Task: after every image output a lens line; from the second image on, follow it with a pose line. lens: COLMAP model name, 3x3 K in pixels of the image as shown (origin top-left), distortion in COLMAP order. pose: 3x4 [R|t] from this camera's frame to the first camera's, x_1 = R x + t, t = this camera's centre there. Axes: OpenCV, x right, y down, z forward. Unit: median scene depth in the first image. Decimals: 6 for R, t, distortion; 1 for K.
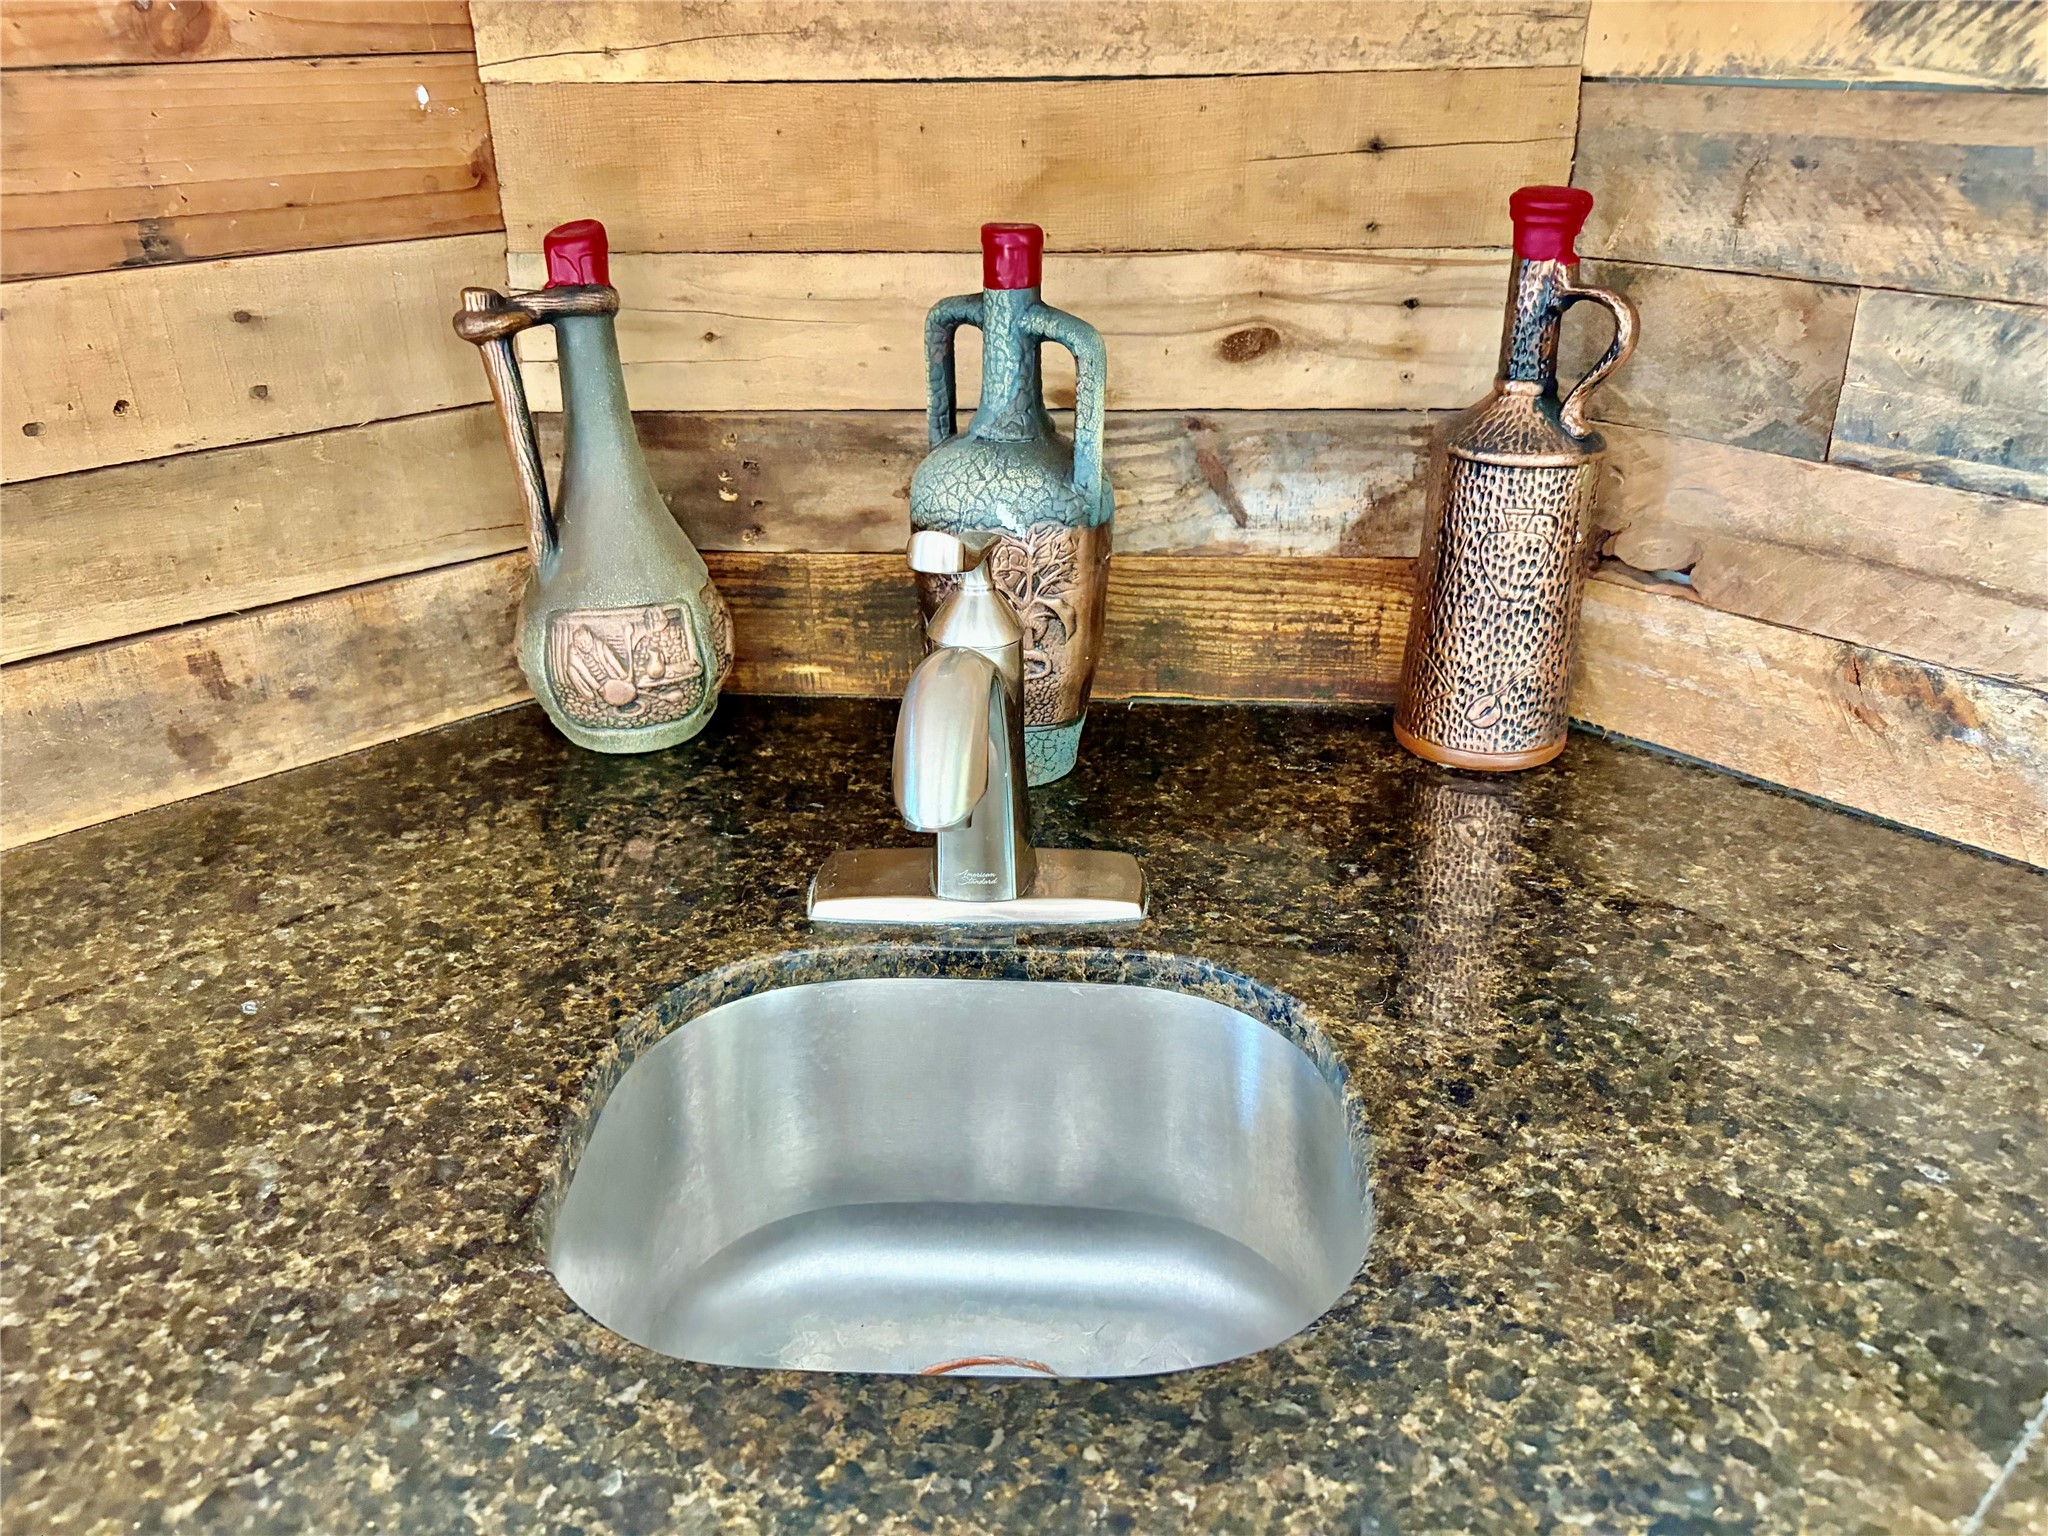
lens RADIAL K [[1570.6, 0, 1020.2], [0, 1570.6, 763.5], [0, 0, 1]] dist [0.026558, -0.017226]
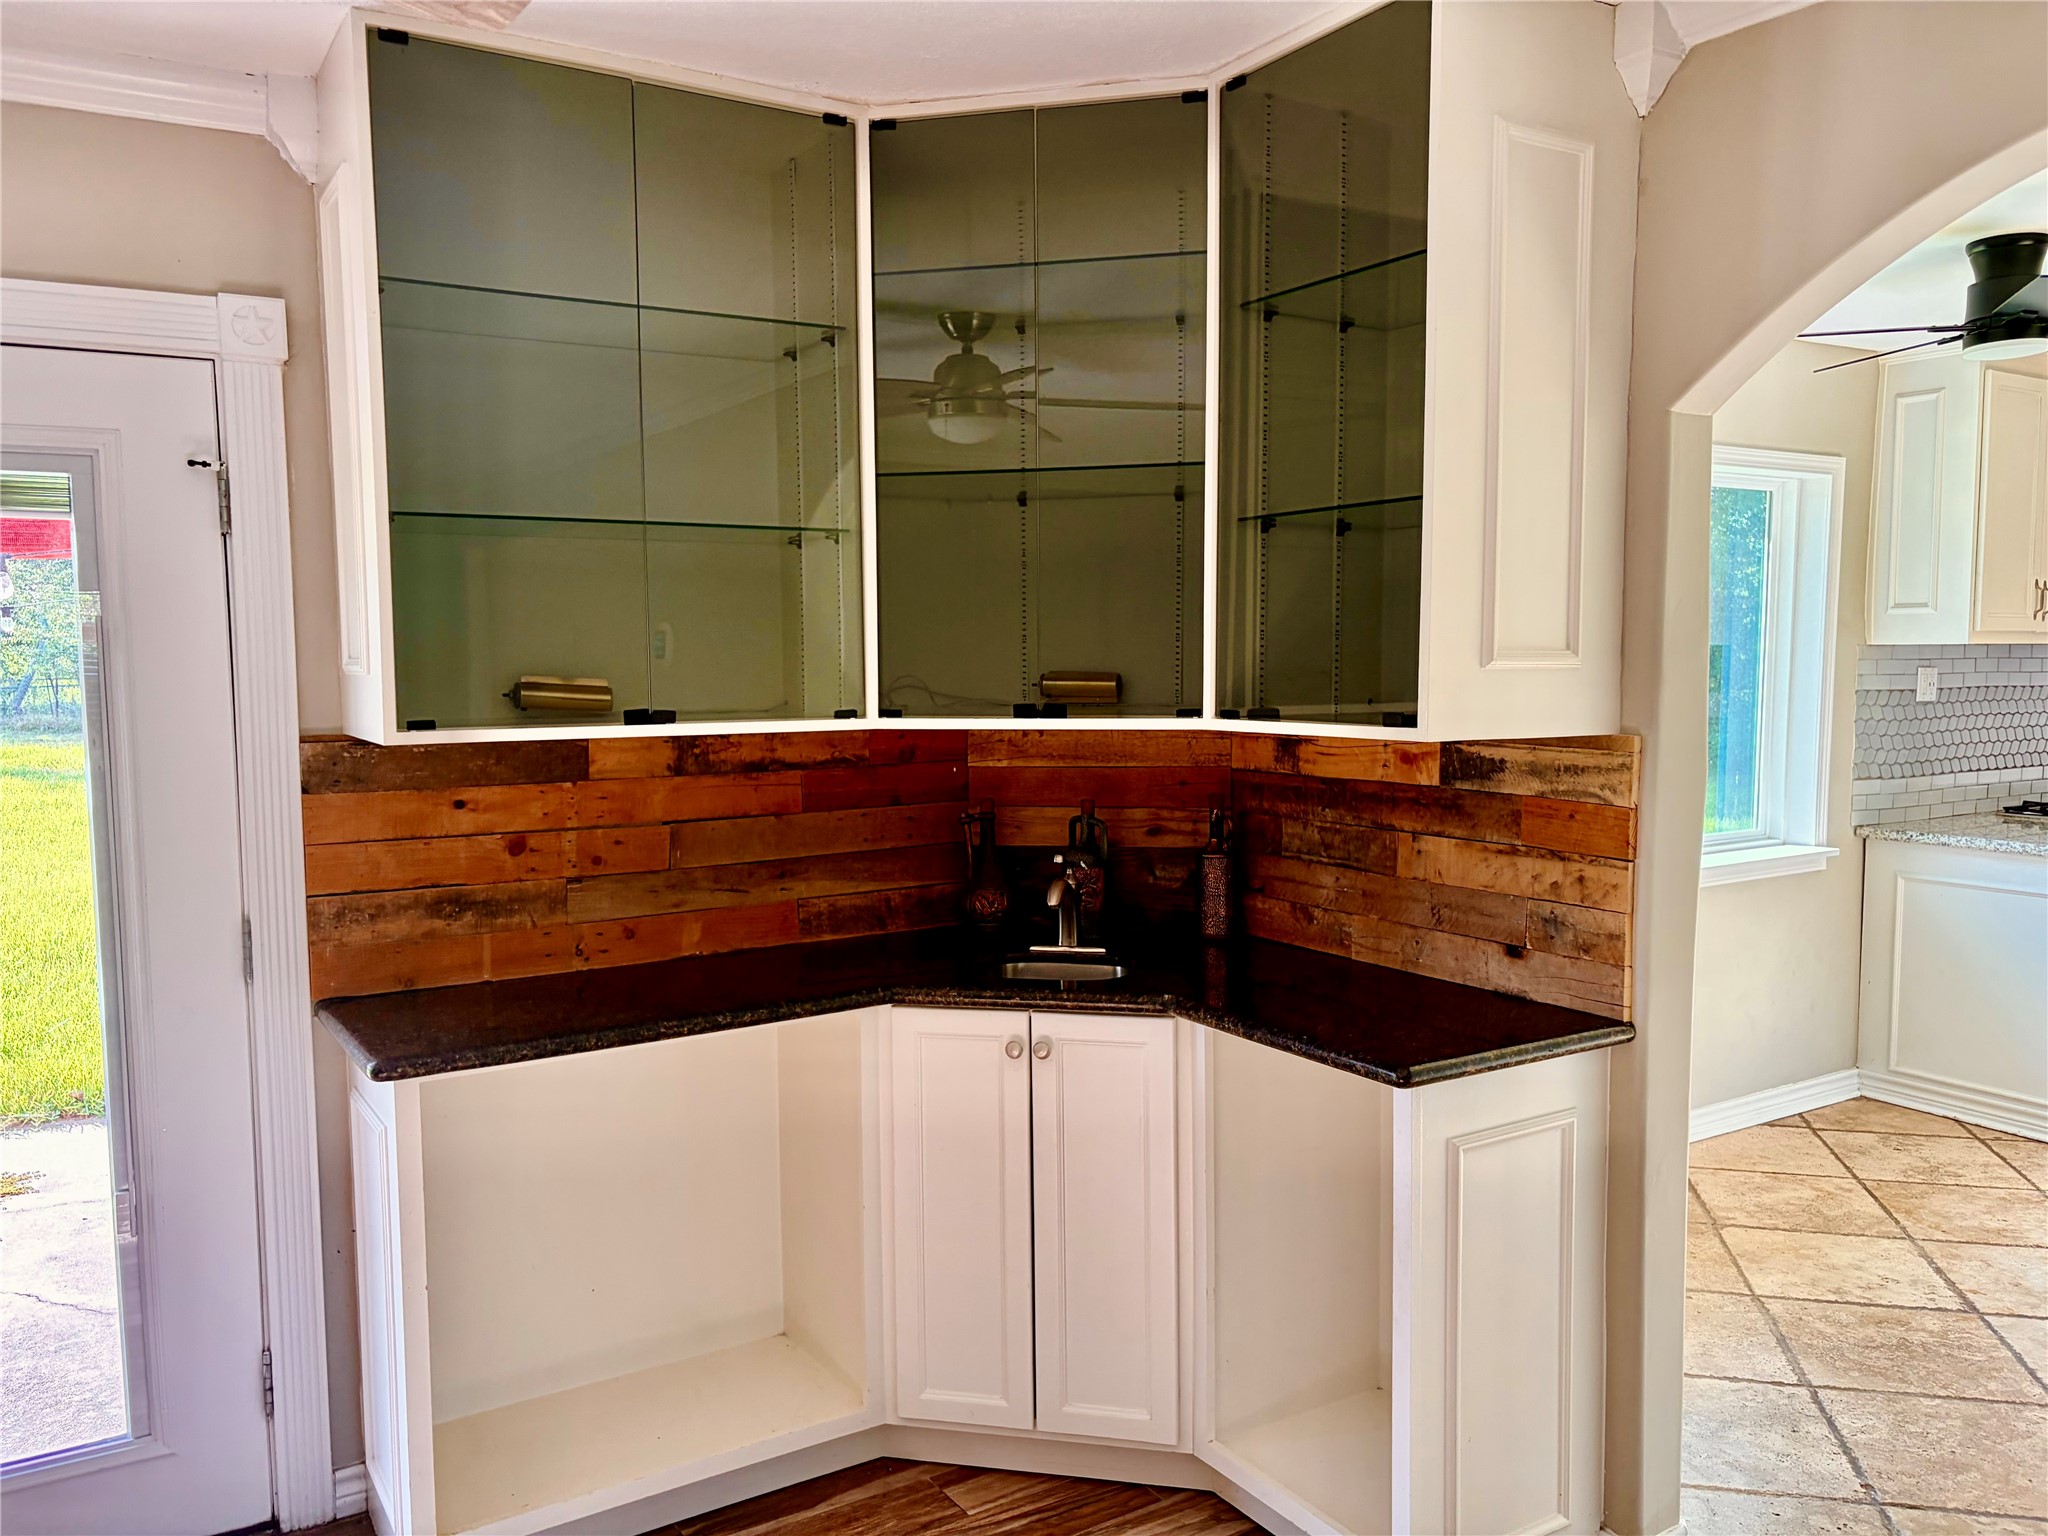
lens RADIAL K [[1570.6, 0, 1021.4], [0, 1570.6, 771.0], [0, 0, 1]] dist [0.026558, -0.017226]
pose [[0.981260, 0.010982, -0.192373, 0.605149], [-0.079948, 0.931585, -0.354622, 1.058183], [0.175317, 0.363356, 0.915006, -2.818830]]
